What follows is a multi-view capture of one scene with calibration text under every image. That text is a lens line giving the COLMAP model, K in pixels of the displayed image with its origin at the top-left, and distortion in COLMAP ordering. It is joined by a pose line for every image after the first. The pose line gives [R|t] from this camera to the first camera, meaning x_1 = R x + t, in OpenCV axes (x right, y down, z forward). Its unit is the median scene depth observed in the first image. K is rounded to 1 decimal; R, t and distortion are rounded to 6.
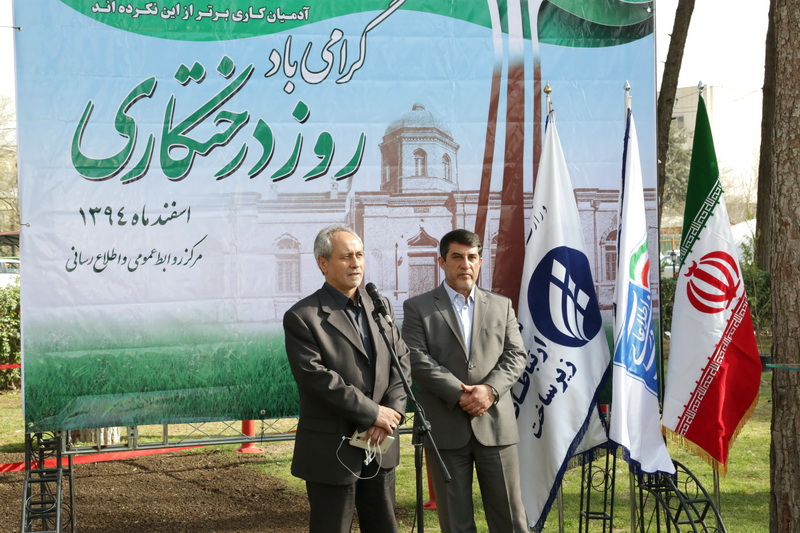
lens RADIAL K [[1301.1, 0, 397.5], [0, 1301.1, 262.7], [0, 0, 1]] dist [0.197790, 0.000000]
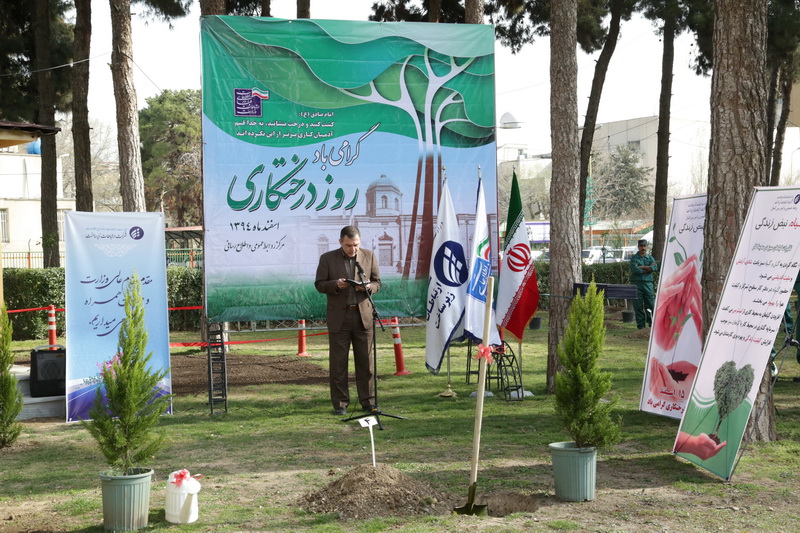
lens RADIAL K [[923.5, 0, 391.1], [0, 923.5, 268.5], [0, 0, 1]] dist [0.094081, 0.000000]
pose [[0.999914, 0.003136, -0.012759, 0.049691], [-0.002940, 0.999878, 0.015351, 0.010476], [0.012806, -0.015312, 0.999801, -0.543719]]
